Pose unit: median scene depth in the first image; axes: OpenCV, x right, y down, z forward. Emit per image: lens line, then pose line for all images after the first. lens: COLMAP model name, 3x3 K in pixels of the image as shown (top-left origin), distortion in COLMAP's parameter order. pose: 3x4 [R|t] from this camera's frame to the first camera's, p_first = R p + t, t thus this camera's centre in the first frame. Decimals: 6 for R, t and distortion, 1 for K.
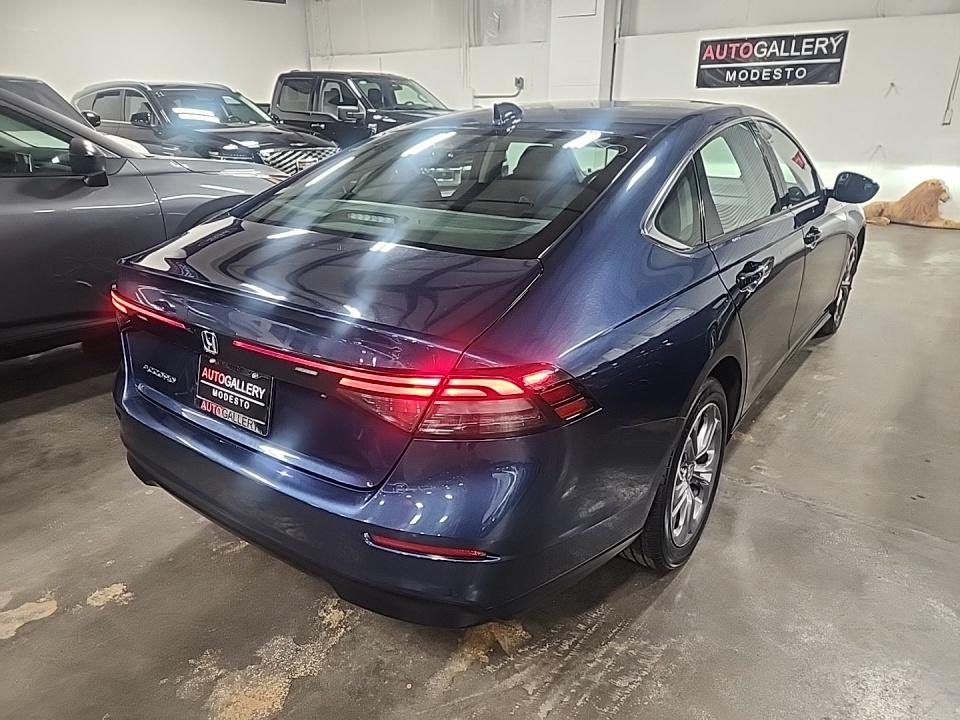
lens RADIAL K [[646.7, 0, 479.0], [0, 646.7, 364.7], [0, 0, 1]] dist [0.038637, -0.029385]
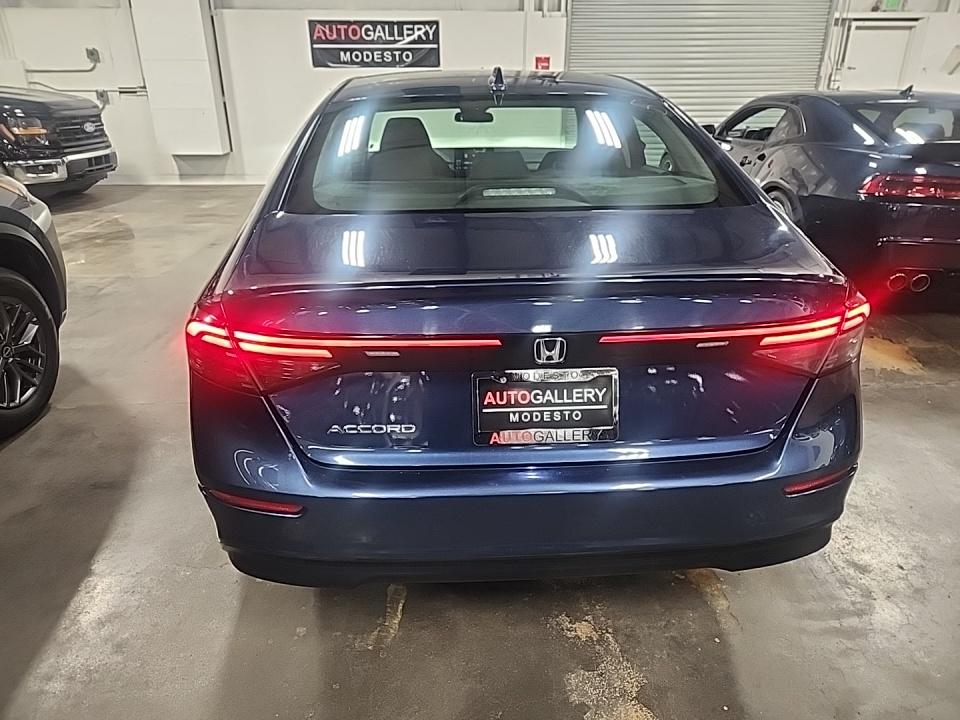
lens RADIAL K [[646.7, 0, 483.6], [0, 646.7, 356.8], [0, 0, 1]] dist [0.038637, -0.029385]
pose [[0.770487, -0.240045, 0.590533, -0.180619], [0.233378, 0.968295, 0.089105, -0.022341], [-0.593199, 0.069163, 0.802080, 0.075743]]
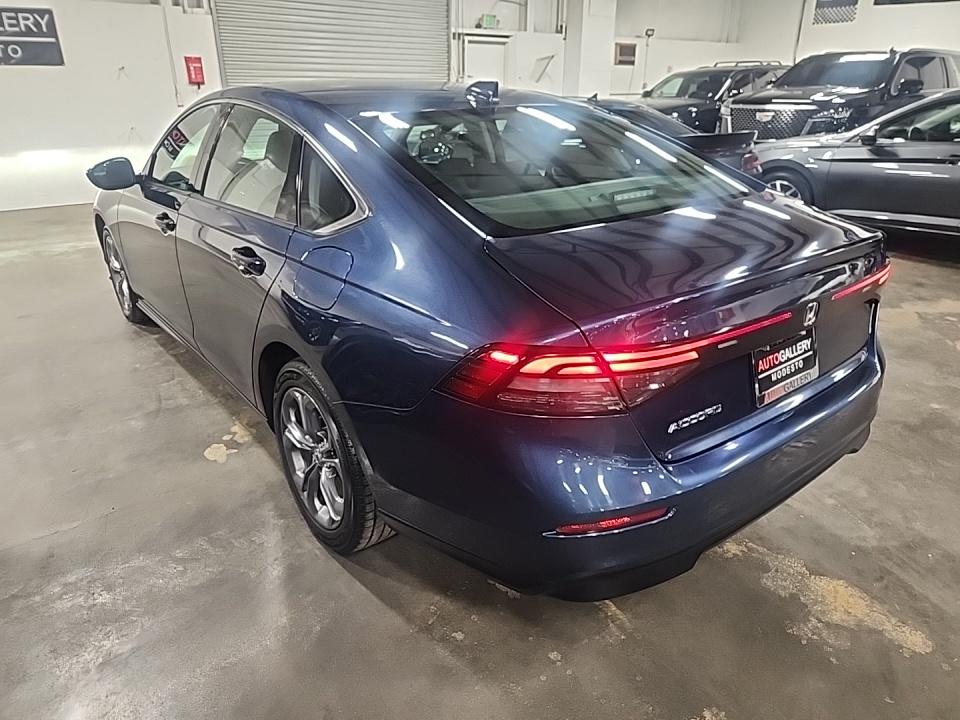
lens RADIAL K [[646.7, 0, 483.4], [0, 646.7, 361.2], [0, 0, 1]] dist [0.038637, -0.029385]
pose [[0.267705, -0.366548, 0.891053, -0.280157], [0.353819, 0.897594, 0.262939, -0.078693], [-0.896184, 0.244881, 0.369983, 0.207536]]
